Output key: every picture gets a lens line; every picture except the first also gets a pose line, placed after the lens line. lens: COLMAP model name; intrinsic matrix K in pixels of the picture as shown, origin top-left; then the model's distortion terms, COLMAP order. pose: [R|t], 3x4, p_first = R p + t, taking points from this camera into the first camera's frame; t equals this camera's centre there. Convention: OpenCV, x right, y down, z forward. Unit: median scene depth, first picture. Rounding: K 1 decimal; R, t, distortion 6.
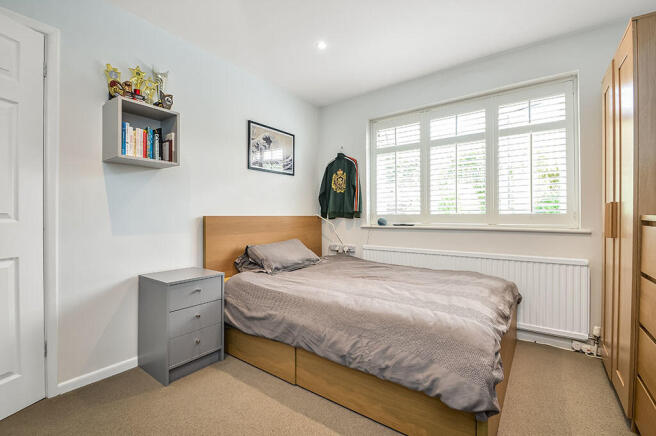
lens RADIAL K [[294.8, 0, 328.0], [0, 294.8, 218.0], [0, 0, 1]] dist [0.000181, -0.000075]
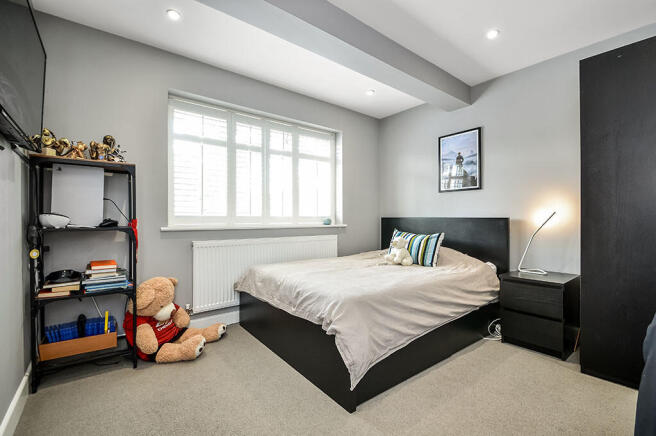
lens RADIAL K [[287.8, 0, 328.0], [0, 287.8, 218.0], [0, 0, 1]] dist [-0.000228, -0.000039]
pose [[0.254916, -0.006653, 0.966940, -0.530485], [0.003936, 0.999975, 0.005842, -0.004588], [-0.966955, 0.002317, 0.254935, 0.428626]]
